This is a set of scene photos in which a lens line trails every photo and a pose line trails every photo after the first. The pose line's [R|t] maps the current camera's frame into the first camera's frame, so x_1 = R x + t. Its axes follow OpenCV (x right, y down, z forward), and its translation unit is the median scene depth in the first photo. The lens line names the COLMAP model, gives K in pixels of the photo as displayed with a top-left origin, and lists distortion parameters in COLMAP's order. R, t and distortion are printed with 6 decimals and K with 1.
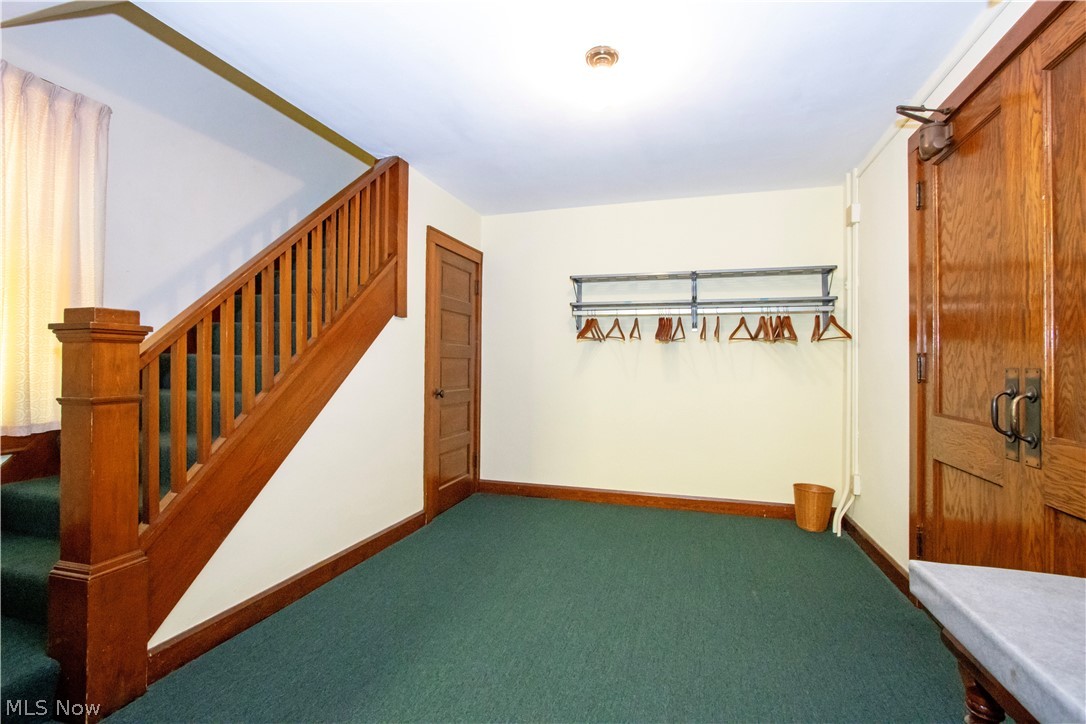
lens RADIAL K [[503.0, 0, 545.0], [0, 503.0, 359.1], [0, 0, 1]] dist [-0.016290, 0.000136]
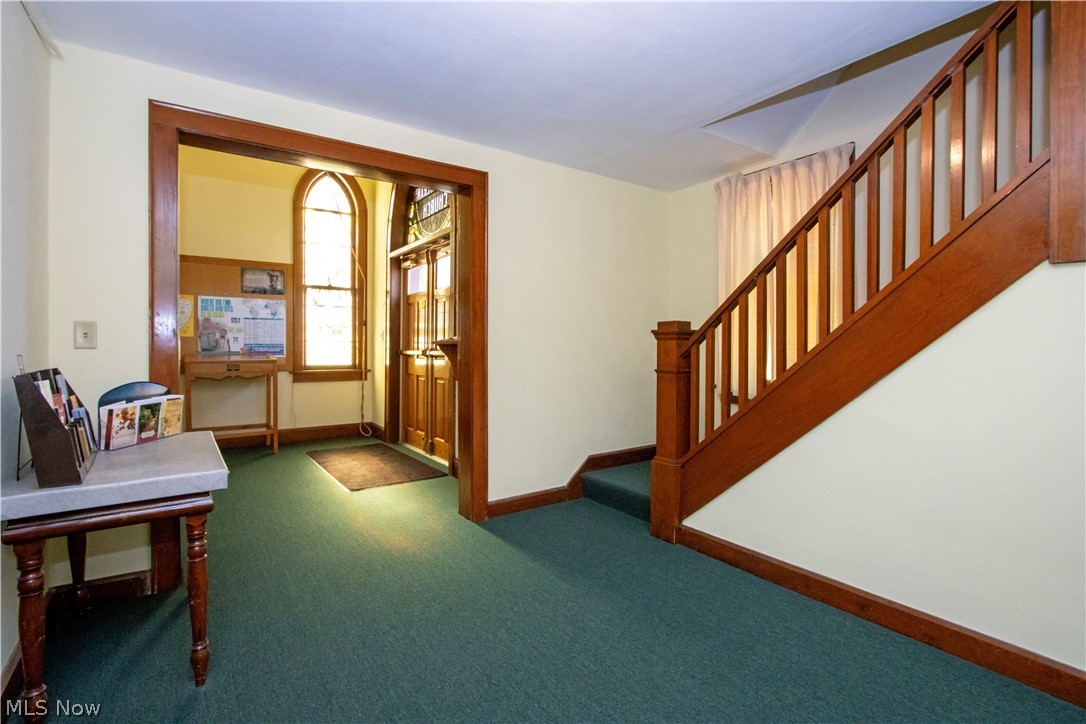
lens RADIAL K [[503.0, 0, 545.0], [0, 503.0, 359.1], [0, 0, 1]] dist [-0.016290, 0.000136]
pose [[-0.590885, 0.011005, -0.806681, 0.836179], [-0.006253, 0.999814, 0.018220, 0.010002], [0.806731, 0.015810, -0.590707, 1.660374]]
